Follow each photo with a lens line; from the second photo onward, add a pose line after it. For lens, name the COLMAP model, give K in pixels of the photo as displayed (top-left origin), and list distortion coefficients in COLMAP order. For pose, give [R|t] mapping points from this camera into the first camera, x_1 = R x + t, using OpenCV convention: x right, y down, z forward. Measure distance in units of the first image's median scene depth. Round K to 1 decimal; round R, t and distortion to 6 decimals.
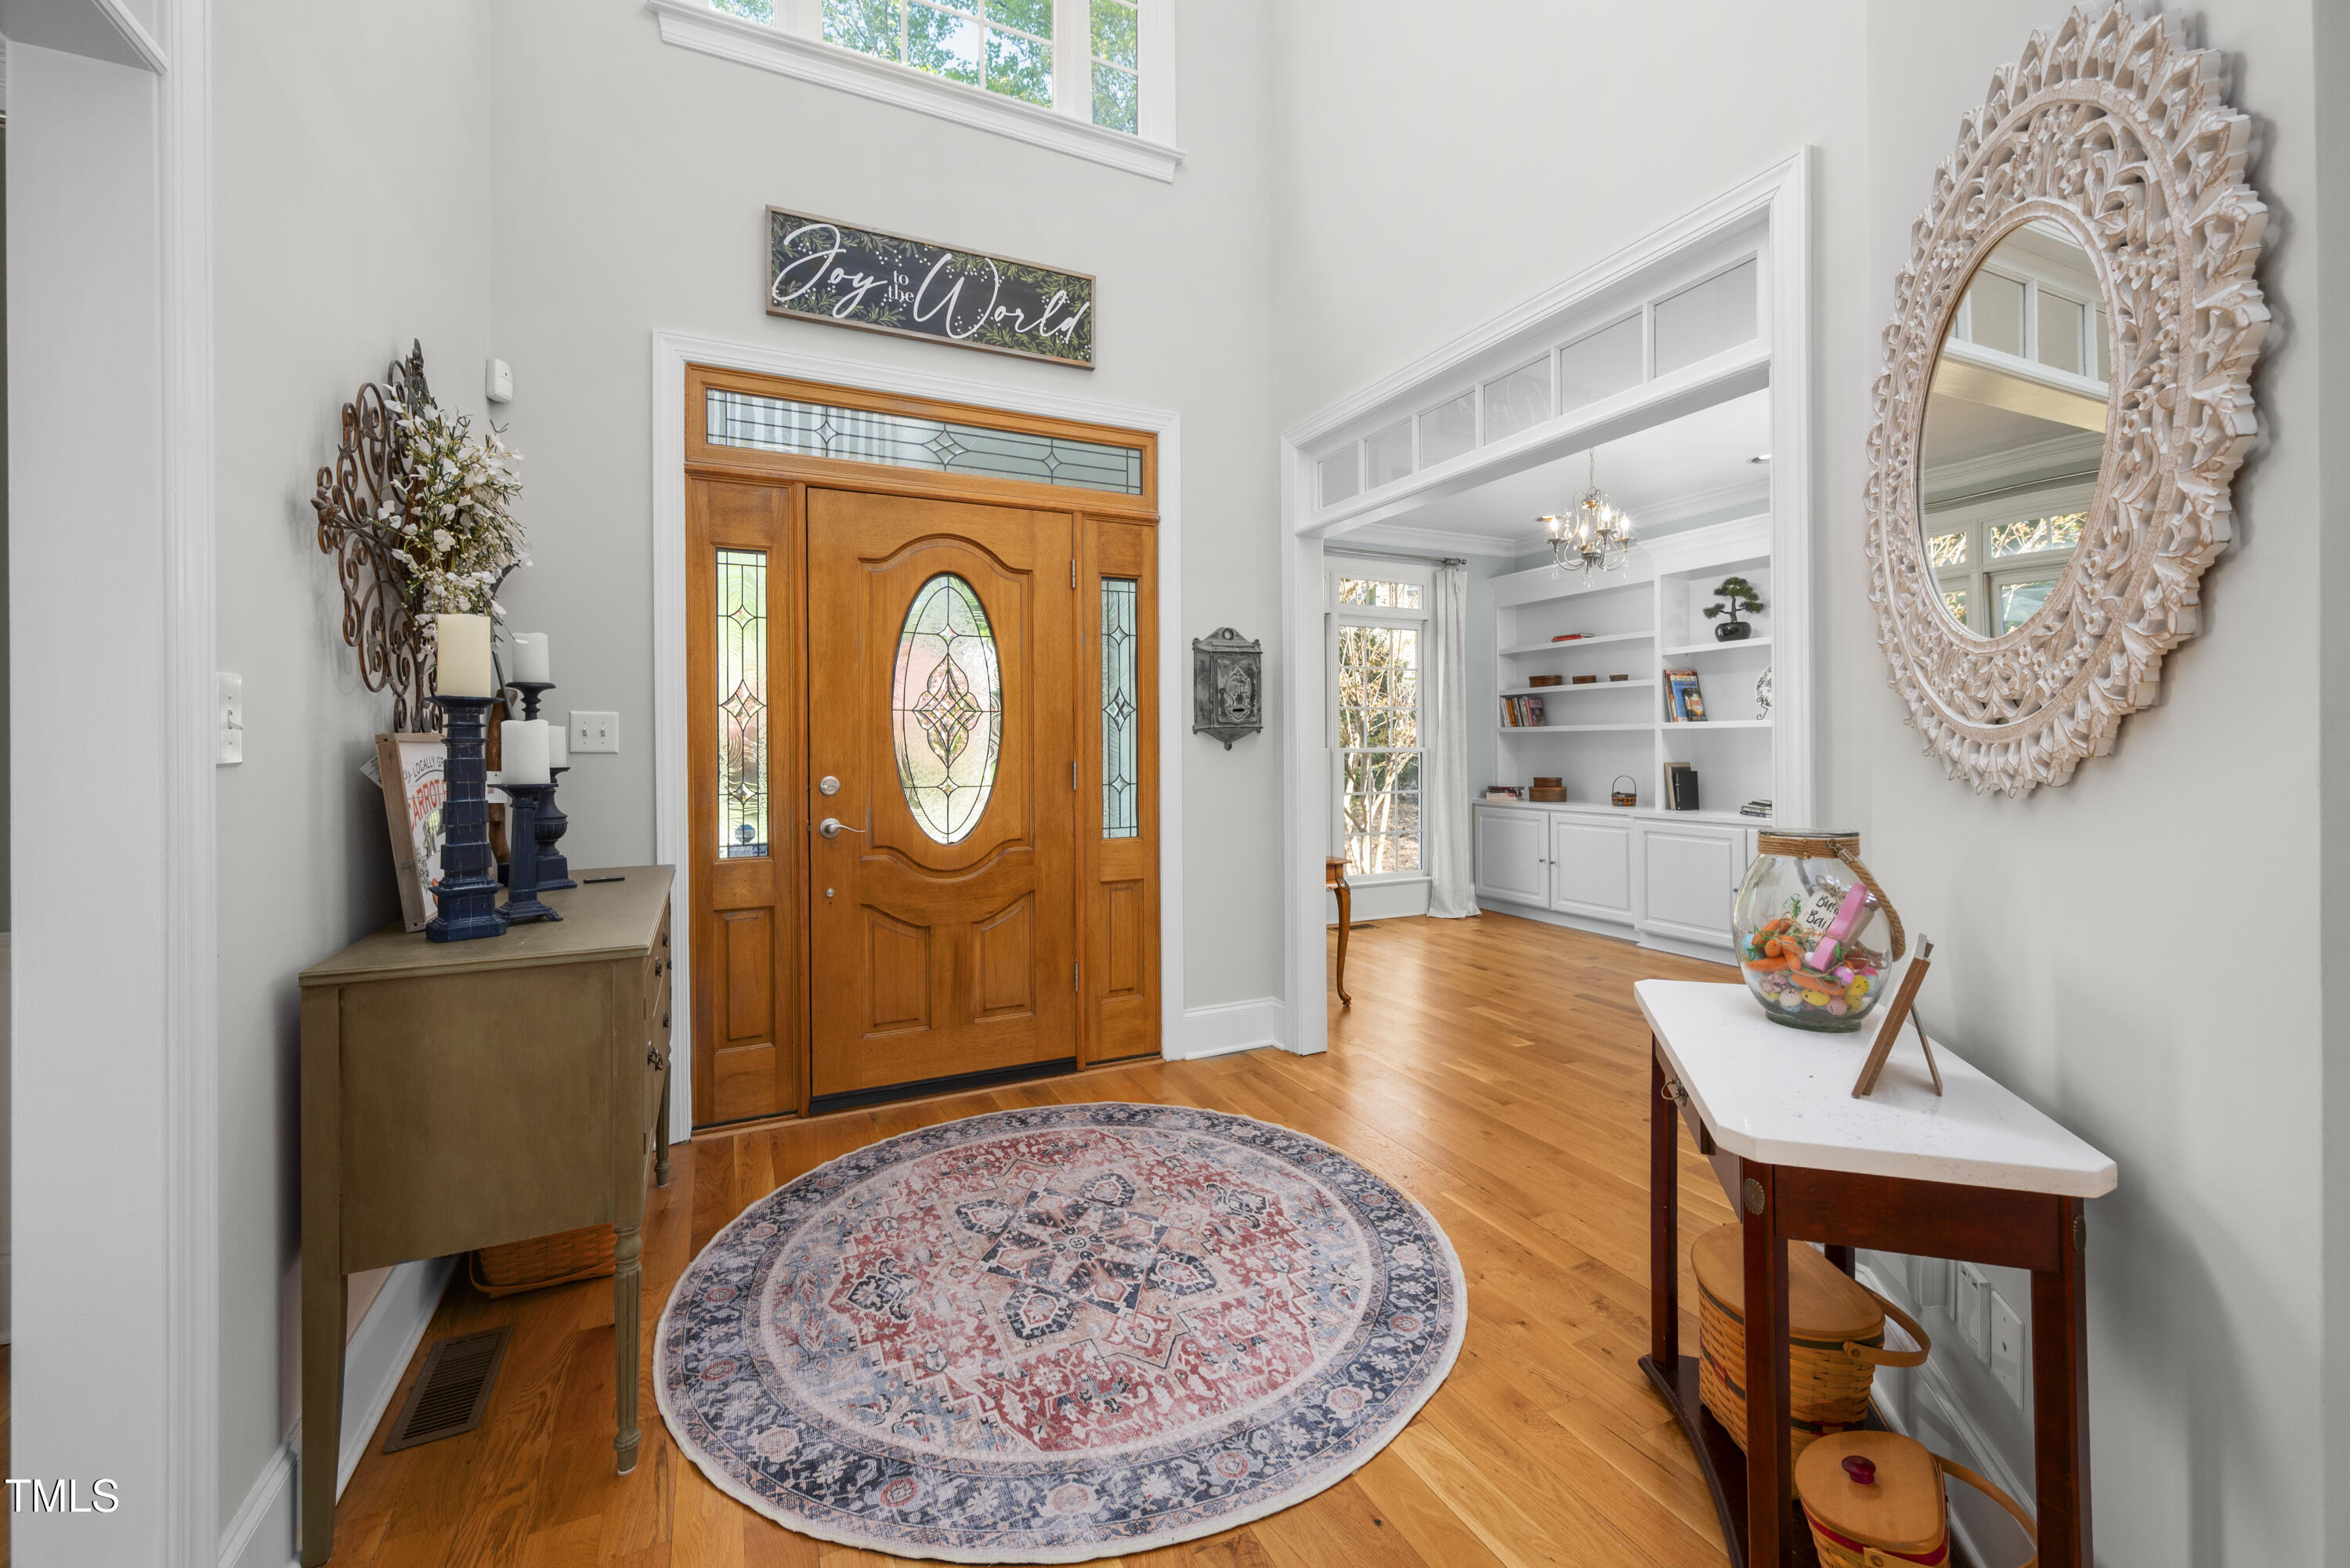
lens RADIAL K [[940.4, 0, 1179.5], [0, 940.4, 741.8], [0, 0, 1]] dist [-0.000055, -0.000455]
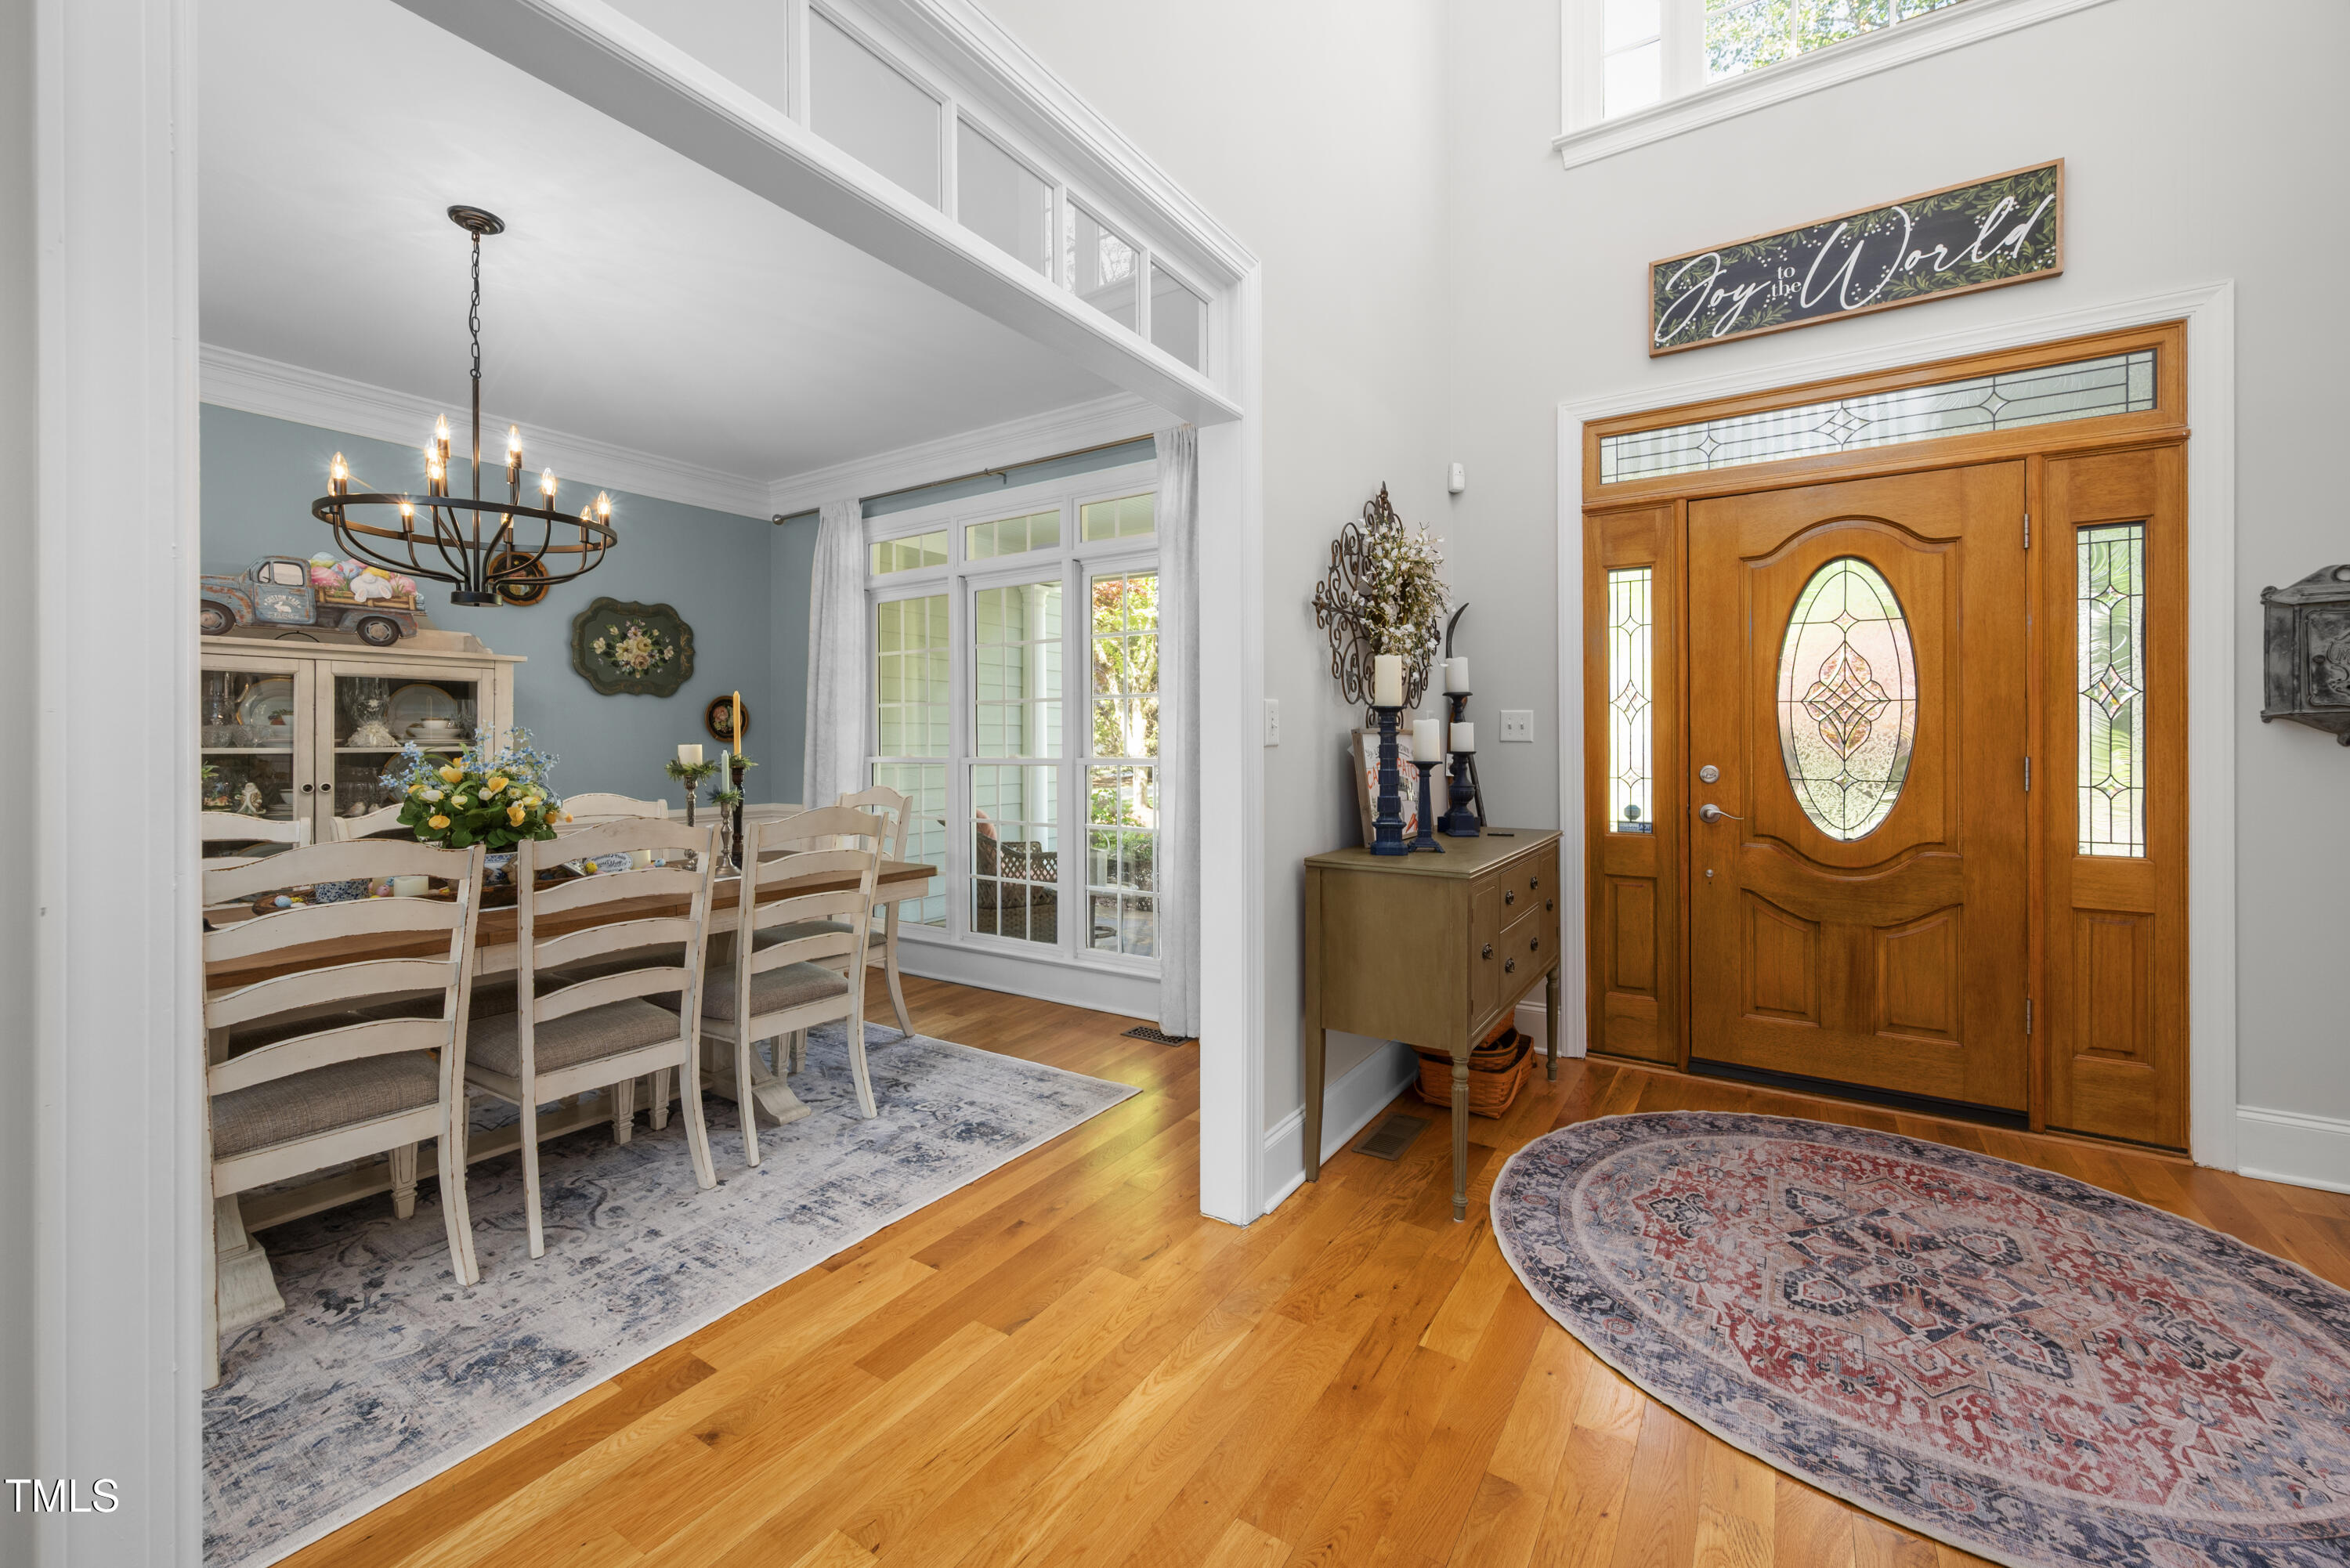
lens RADIAL K [[940.4, 0, 1179.5], [0, 940.4, 741.8], [0, 0, 1]] dist [-0.000055, -0.000455]
pose [[0.519786, 0.008881, -0.854250, 0.247089], [-0.000120, 0.999947, 0.010323, -0.001435], [0.854297, -0.005263, 0.519759, -0.084328]]
